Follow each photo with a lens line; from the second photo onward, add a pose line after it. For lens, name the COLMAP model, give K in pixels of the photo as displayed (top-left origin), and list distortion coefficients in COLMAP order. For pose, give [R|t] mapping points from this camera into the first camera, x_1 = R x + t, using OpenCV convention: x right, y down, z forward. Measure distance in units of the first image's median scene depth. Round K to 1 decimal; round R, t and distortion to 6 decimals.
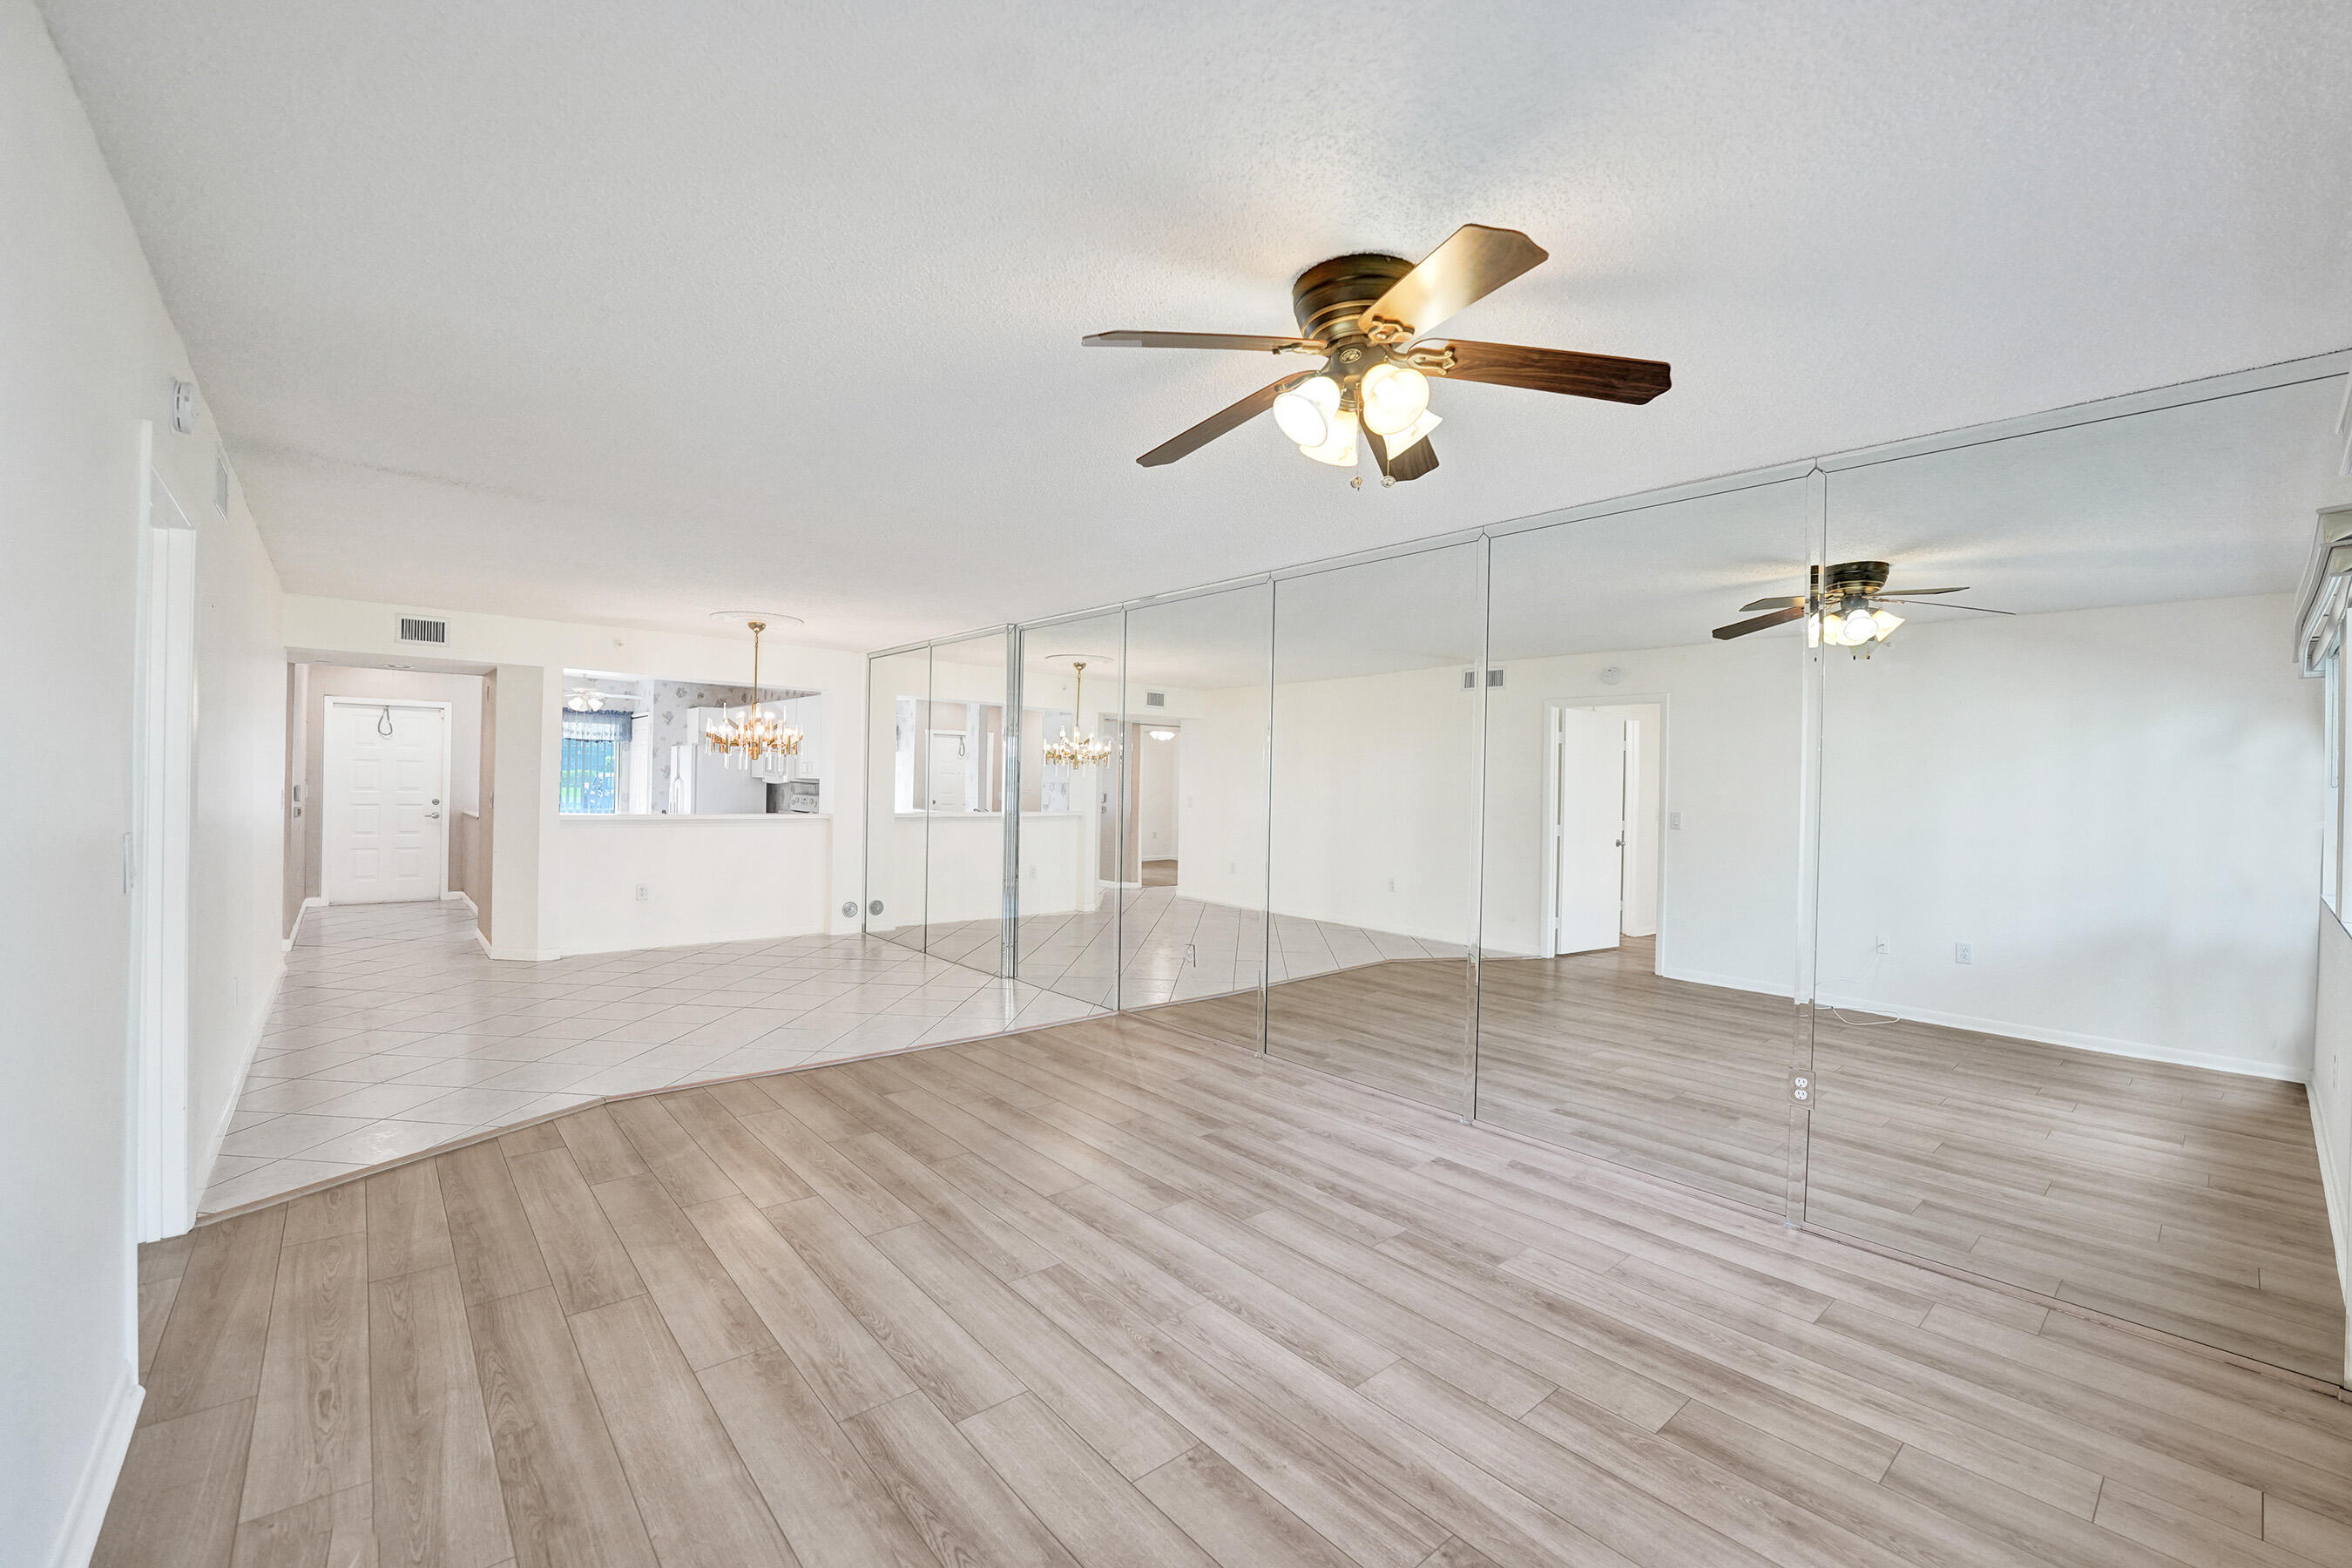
lens RADIAL K [[963.2, 0, 1167.1], [0, 963.2, 784.4], [0, 0, 1]] dist [-0.027950, 0.002743]
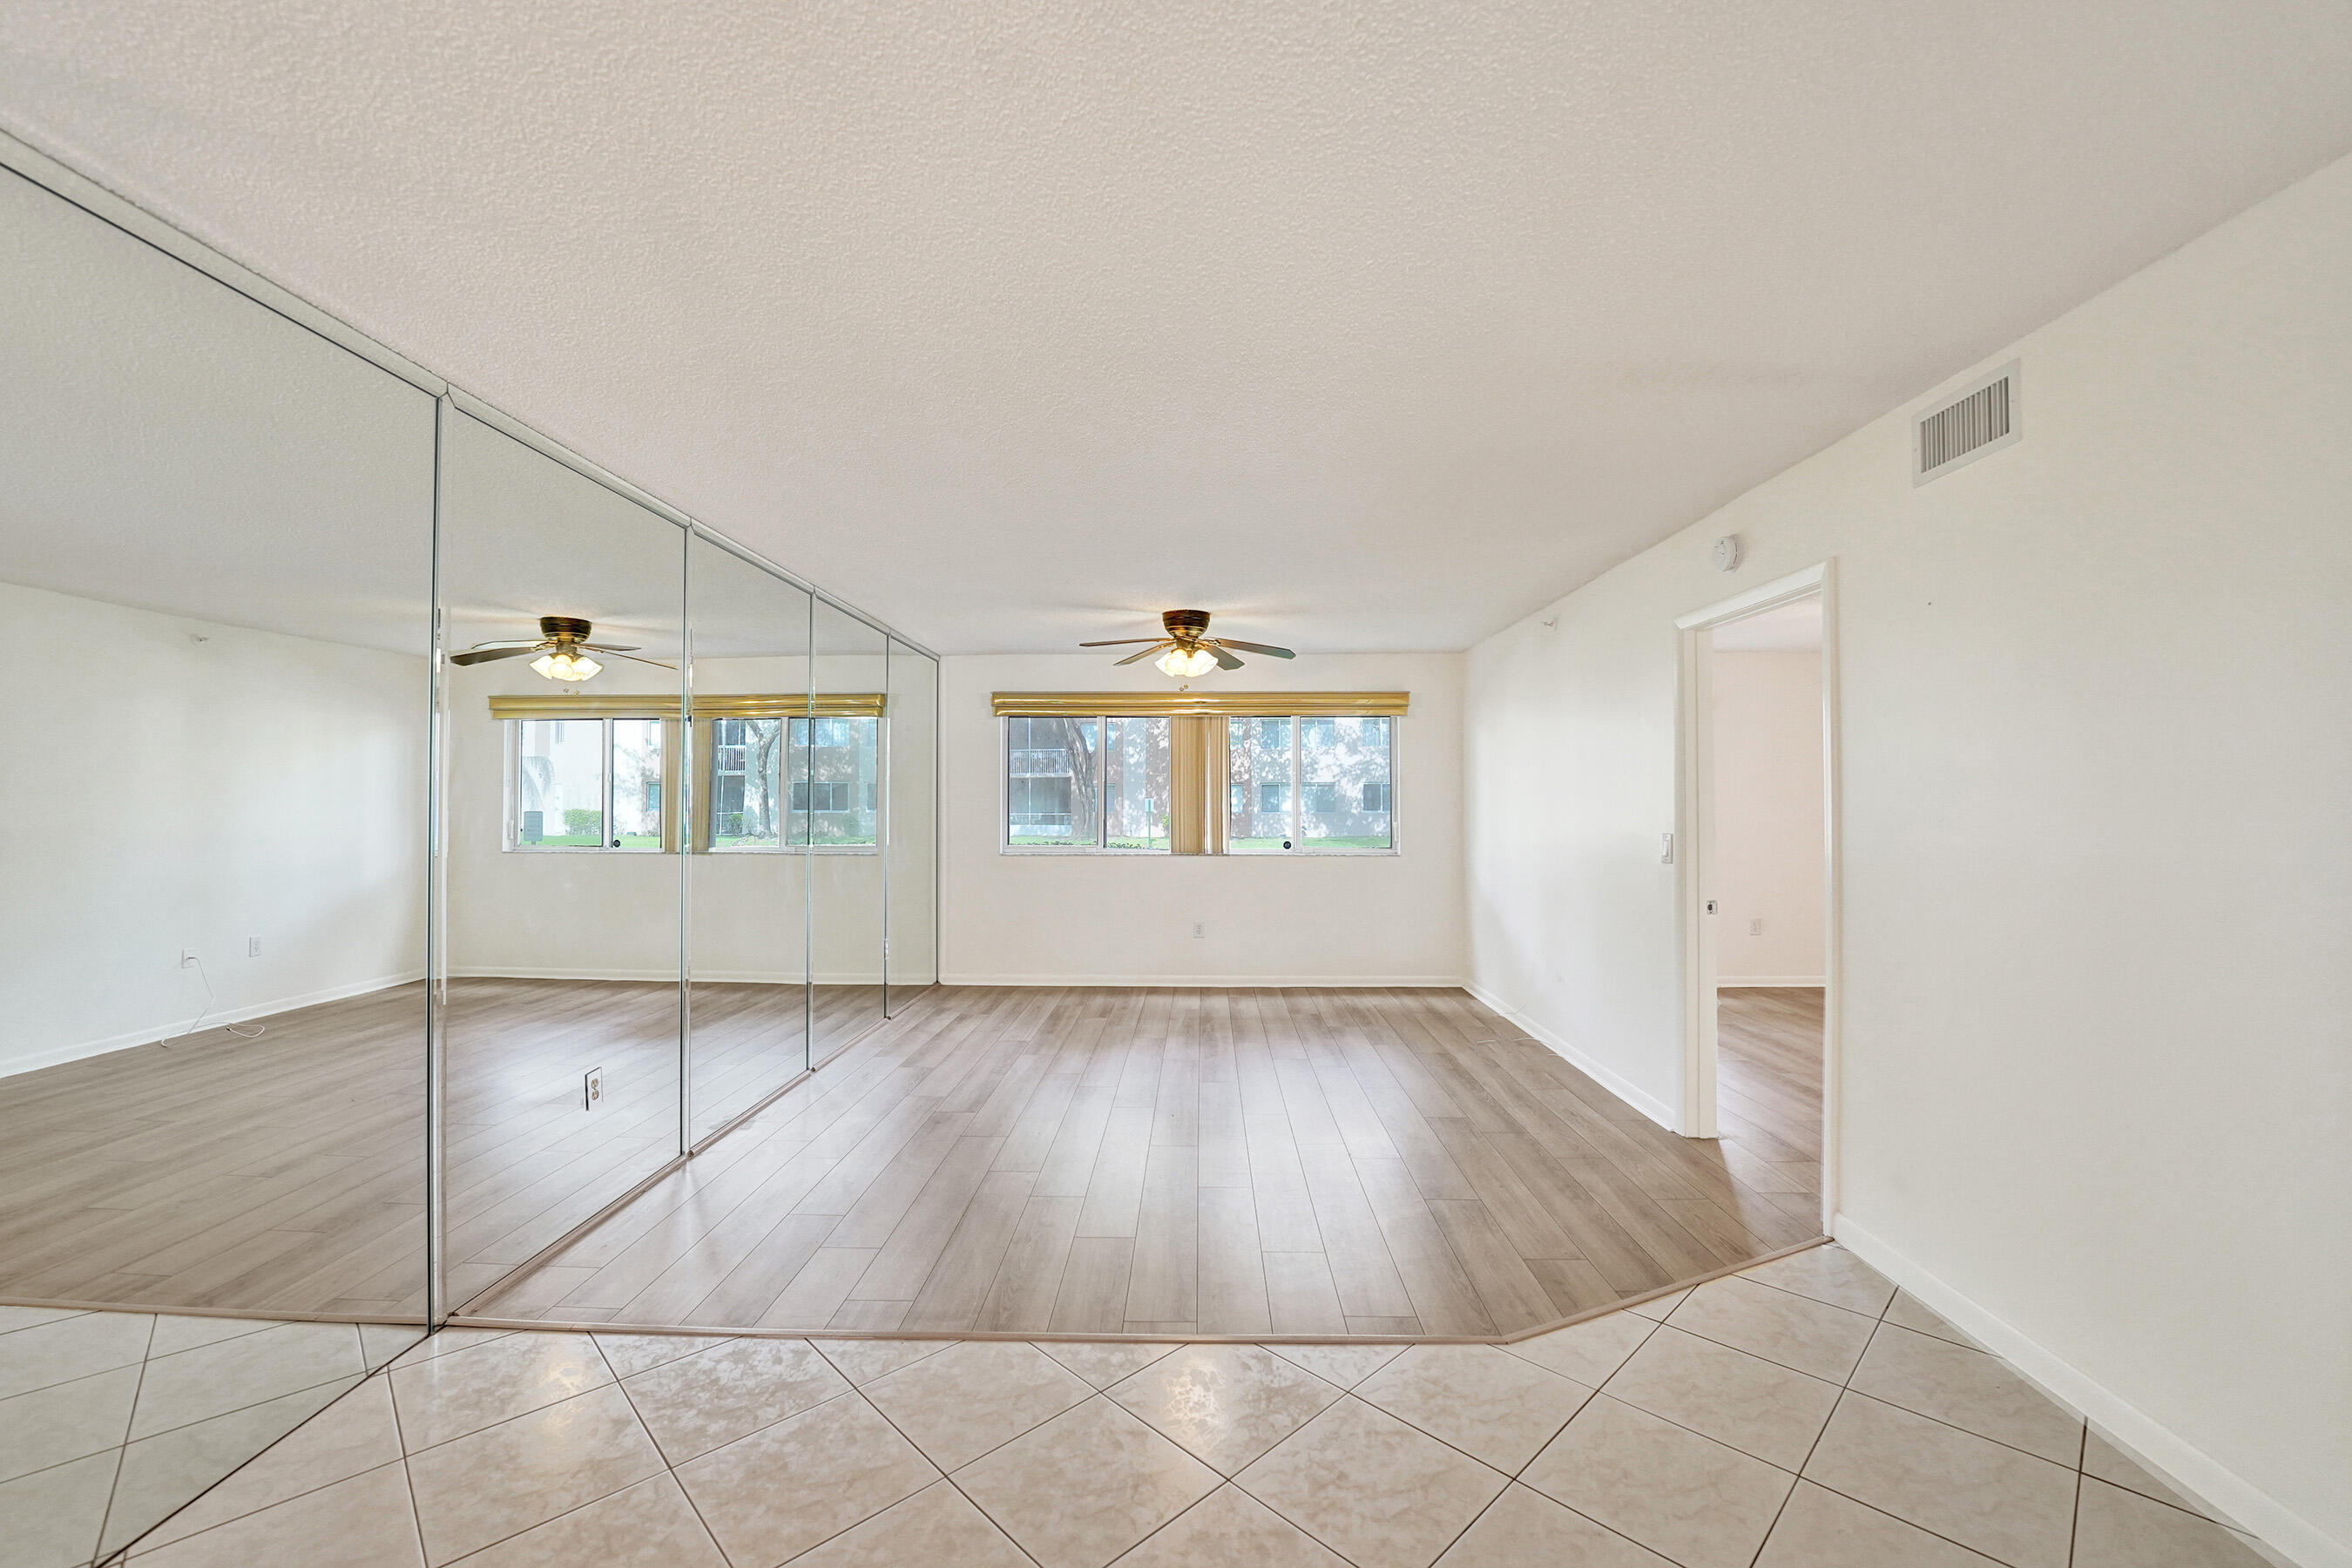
lens RADIAL K [[963.2, 0, 1169.8], [0, 963.2, 798.0], [0, 0, 1]] dist [-0.027950, 0.002743]
pose [[-0.738044, -0.019827, 0.674461, -0.647178], [-0.014280, 0.999803, 0.013764, -0.014703], [-0.674601, 0.000527, -0.738182, 1.227204]]
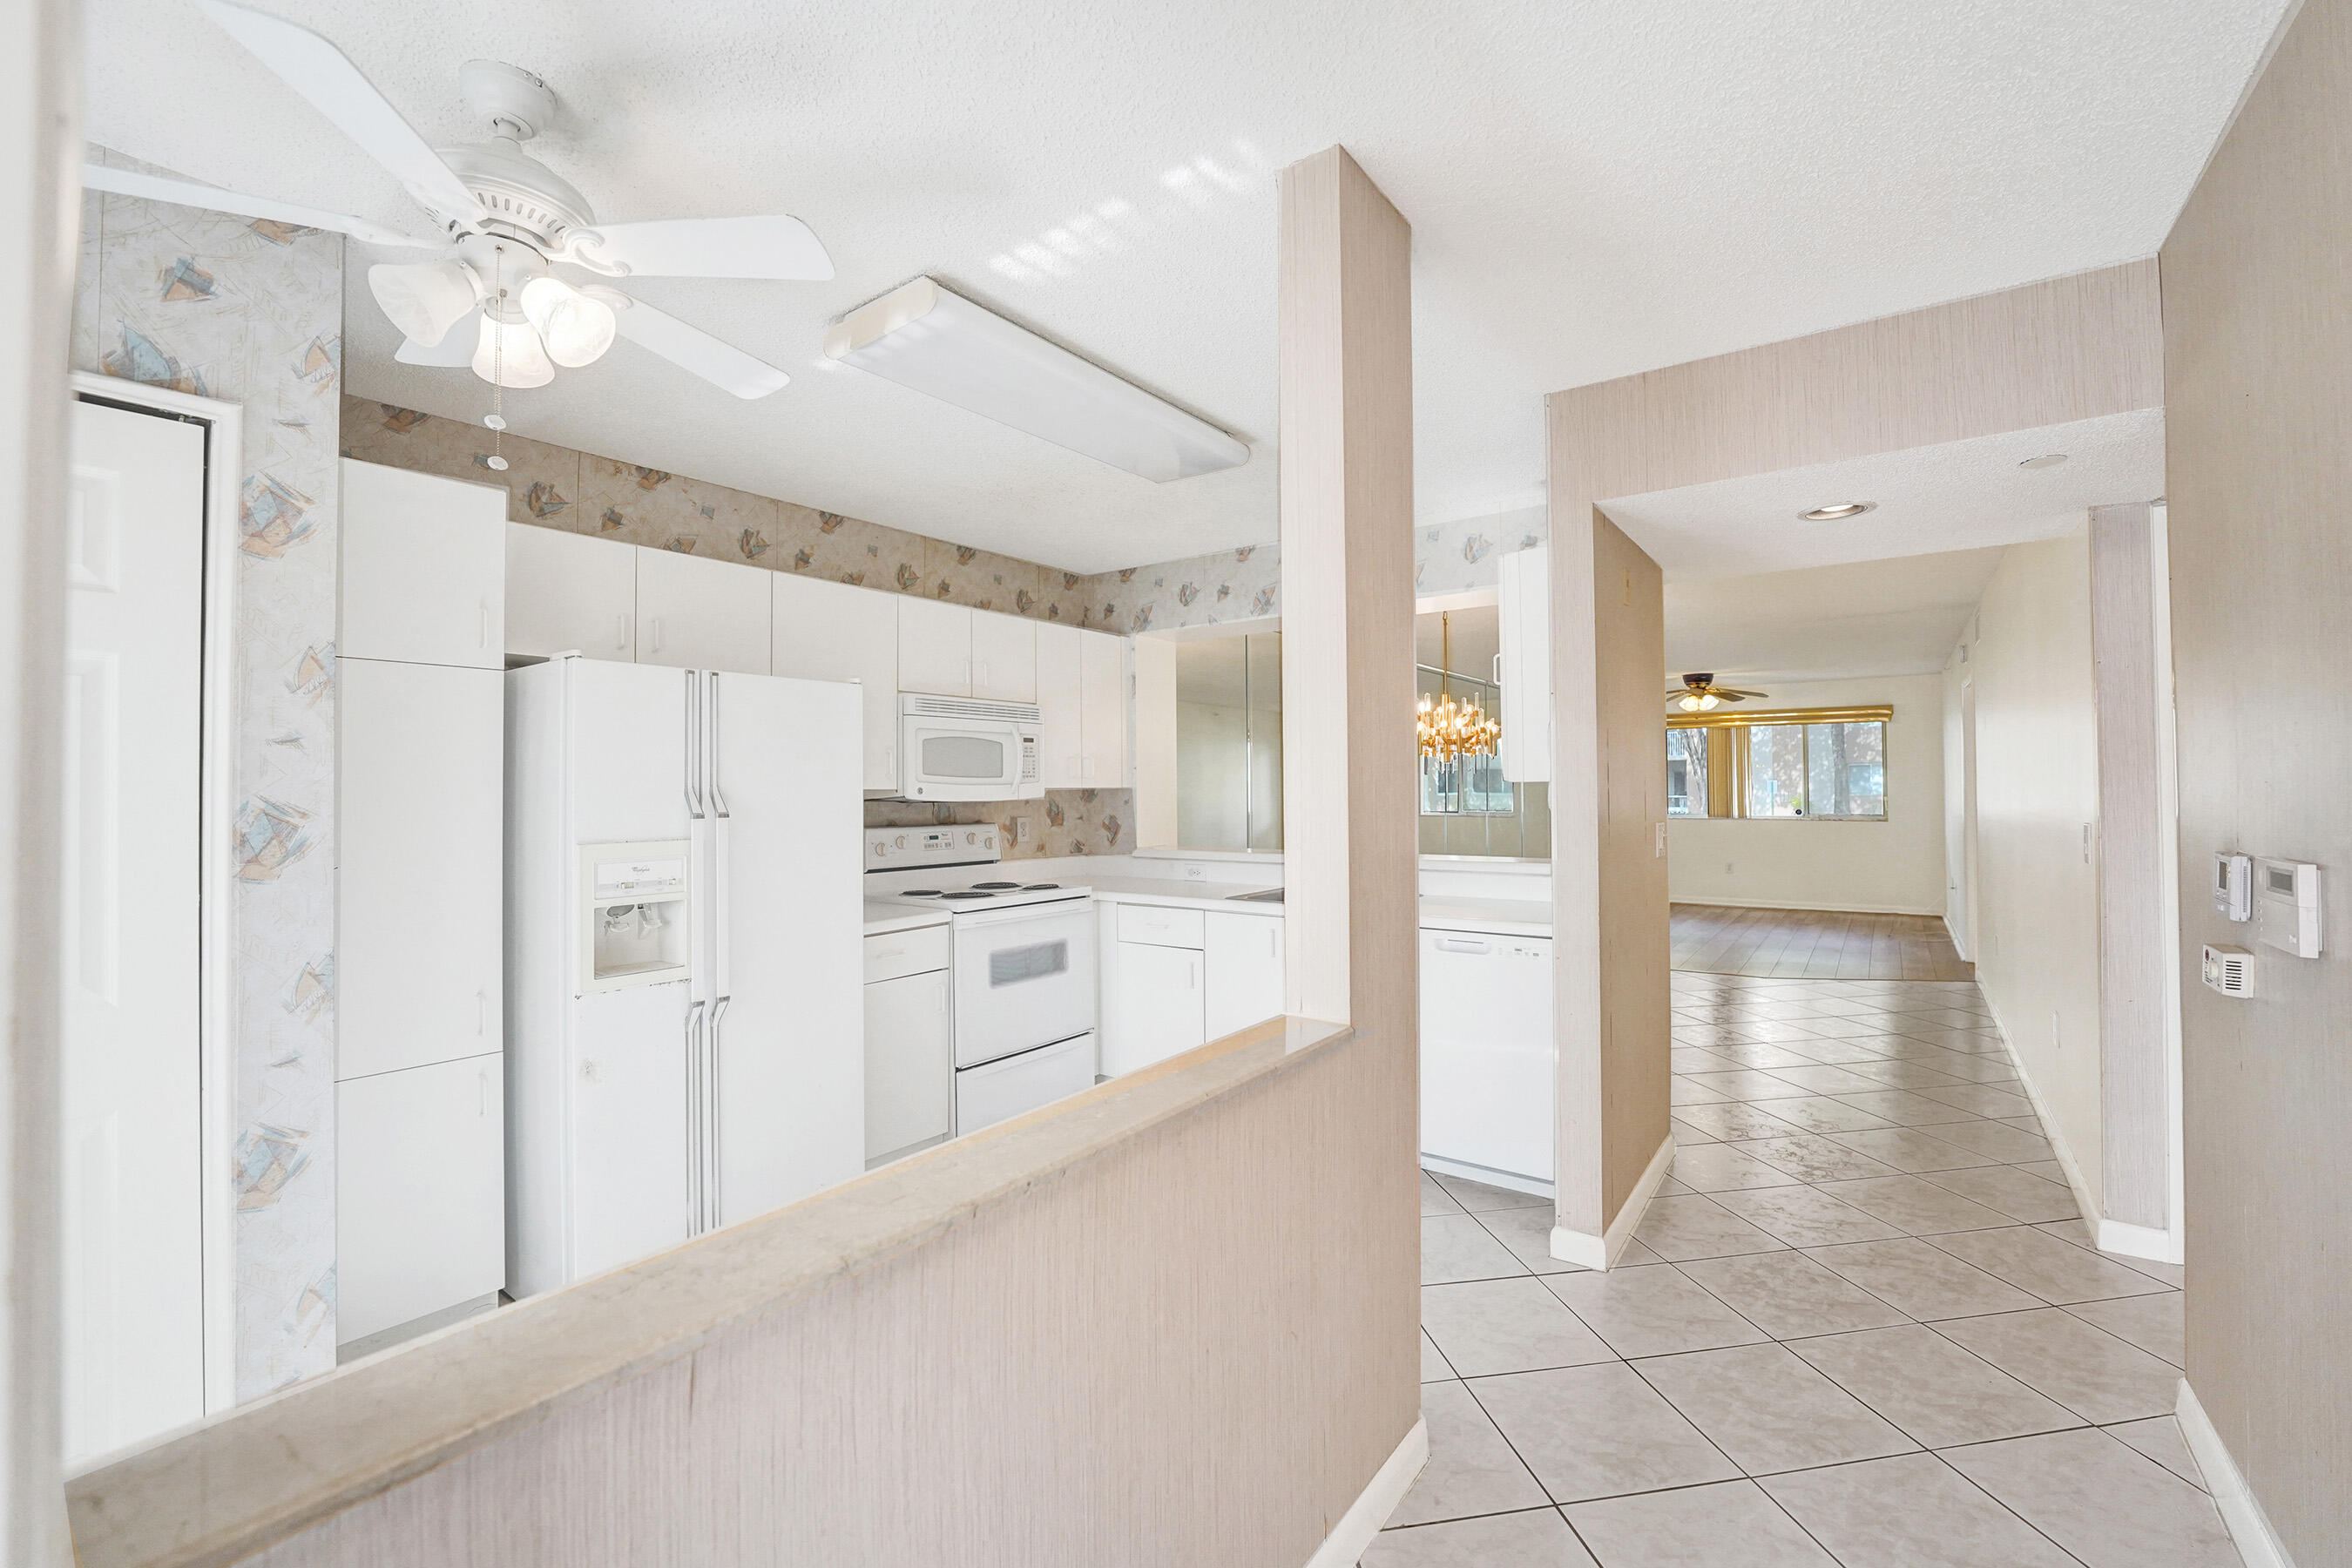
lens RADIAL K [[963.2, 0, 1172.3], [0, 963.2, 773.8], [0, 0, 1]] dist [-0.027950, 0.002743]
pose [[-0.219917, -0.007001, 0.975494, -1.536303], [0.001106, 0.999972, 0.007426, -0.029381], [-0.975518, 0.002712, -0.219903, 1.835808]]
